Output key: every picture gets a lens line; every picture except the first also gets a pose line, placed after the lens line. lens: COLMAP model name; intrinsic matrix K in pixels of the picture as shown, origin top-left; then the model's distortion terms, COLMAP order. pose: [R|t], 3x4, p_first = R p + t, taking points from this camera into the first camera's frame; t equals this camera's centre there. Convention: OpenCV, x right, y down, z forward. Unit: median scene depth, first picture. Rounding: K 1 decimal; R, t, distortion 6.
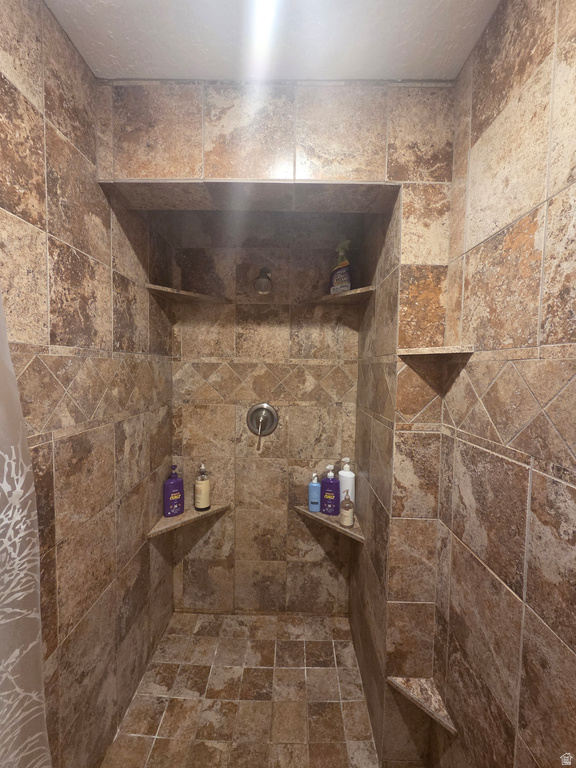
lens RADIAL K [[315.6, 0, 287.9], [0, 315.6, 383.9], [0, 0, 1]] dist [-0.001343, 0.001674]
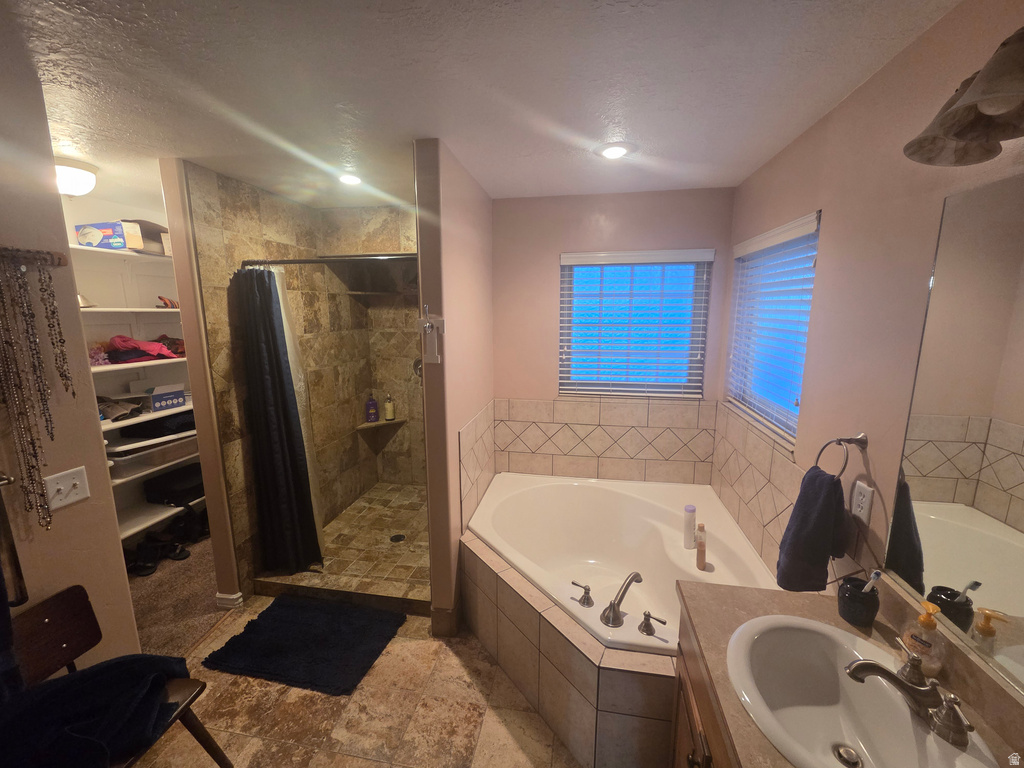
lens RADIAL K [[420.8, 0, 512.8], [0, 420.8, 383.2], [0, 0, 1]] dist [-0.001343, 0.001674]
pose [[0.986066, 0.010454, -0.166028, 0.862305], [0.009821, 0.992625, 0.120829, -0.071430], [0.166066, -0.120776, 0.978690, -1.224035]]
